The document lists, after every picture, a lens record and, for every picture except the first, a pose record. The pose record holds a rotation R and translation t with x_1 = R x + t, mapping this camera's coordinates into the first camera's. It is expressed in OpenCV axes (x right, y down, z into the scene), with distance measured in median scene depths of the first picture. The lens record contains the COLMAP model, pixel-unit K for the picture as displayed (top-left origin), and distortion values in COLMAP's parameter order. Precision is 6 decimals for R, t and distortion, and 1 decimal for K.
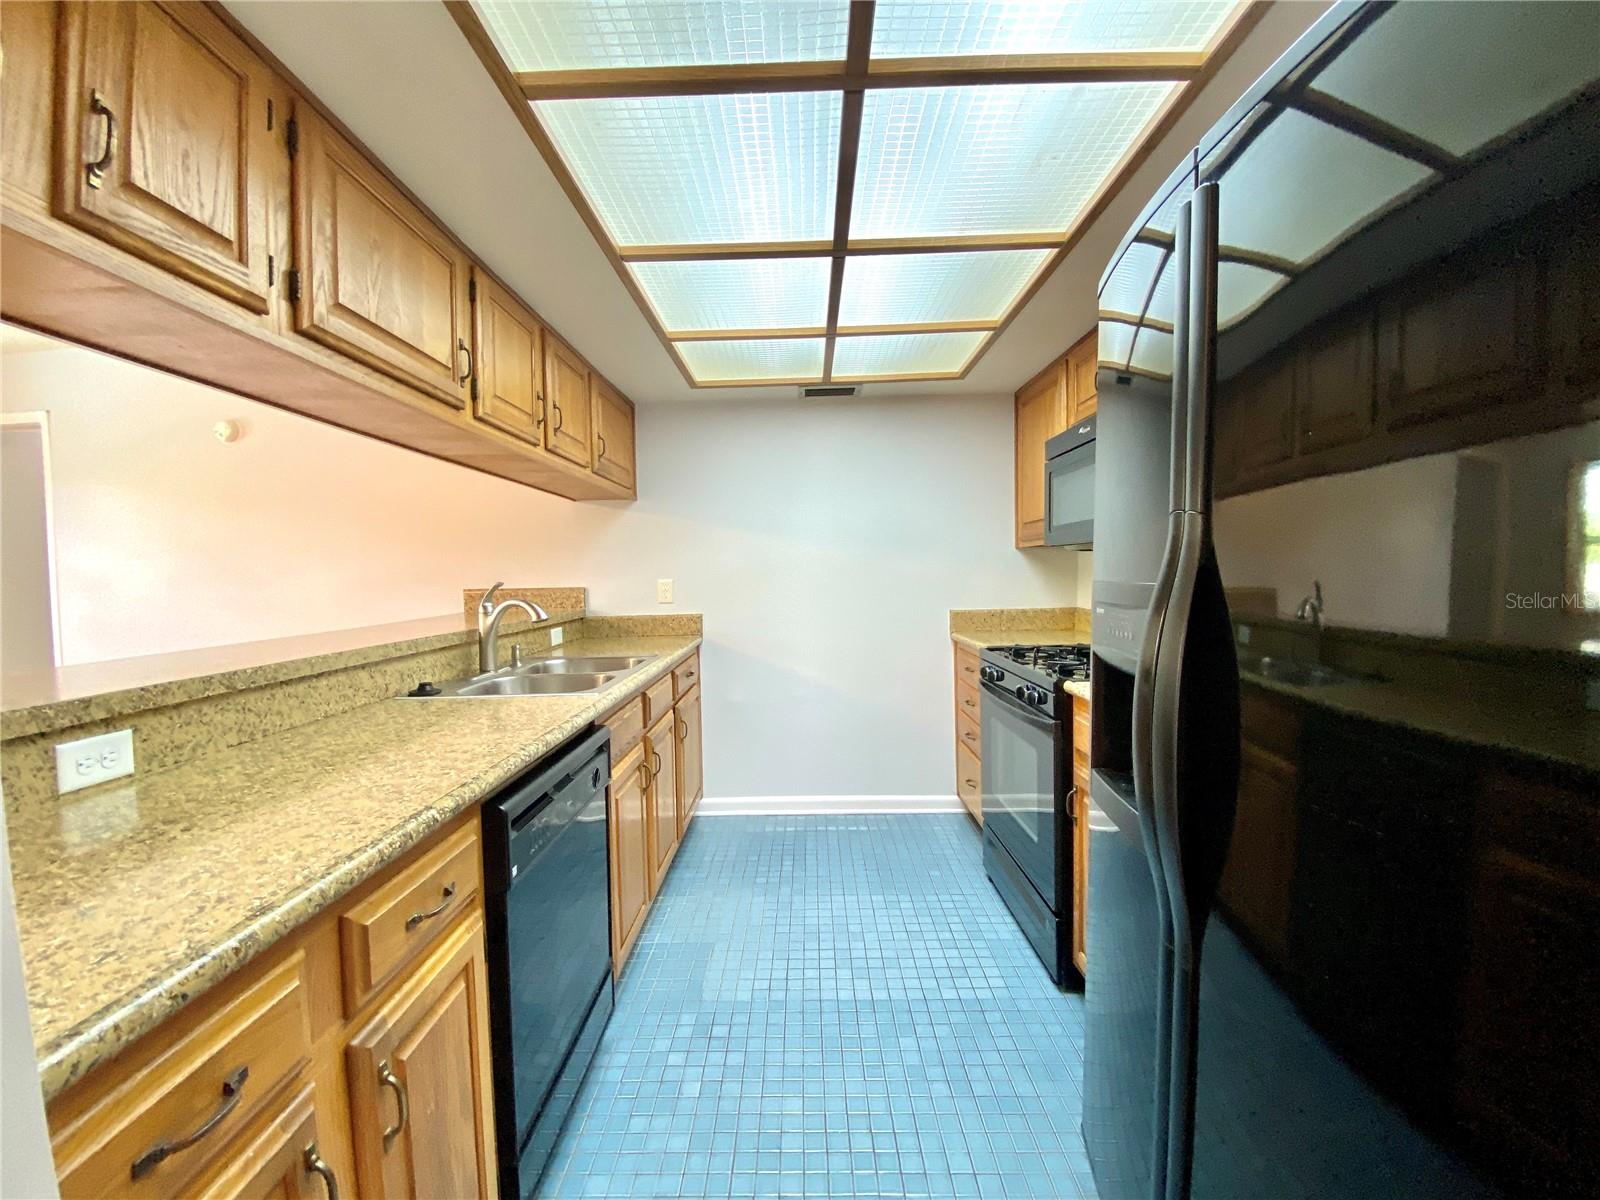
lens RADIAL K [[653.2, 0, 800.0], [0, 653.2, 600.0], [0, 0, 1]] dist [0.031325, -0.026312]
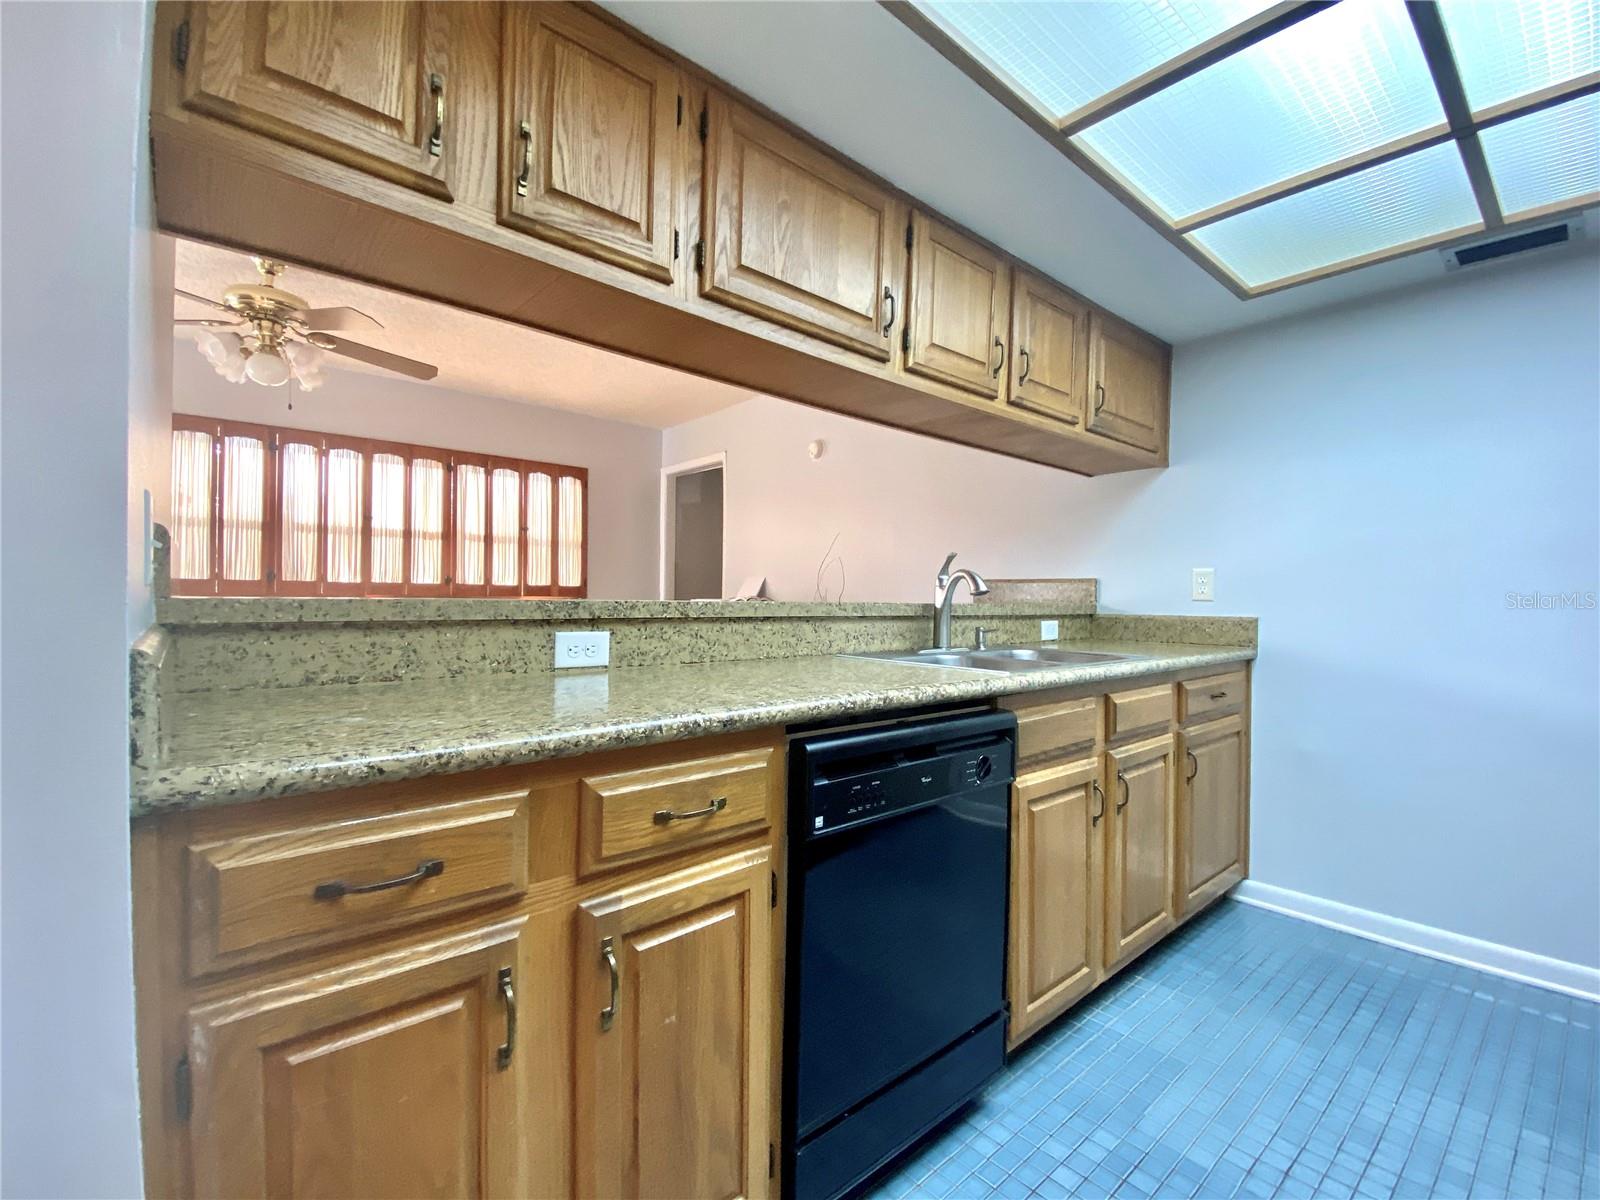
lens RADIAL K [[701.4, 0, 800.0], [0, 701.4, 600.0], [0, 0, 1]] dist [0.026317, -0.021270]
pose [[0.661197, 0.032083, -0.749526, 0.251869], [-0.061649, 0.998030, -0.011664, 0.109957], [0.747675, 0.053920, 0.661872, 0.302671]]
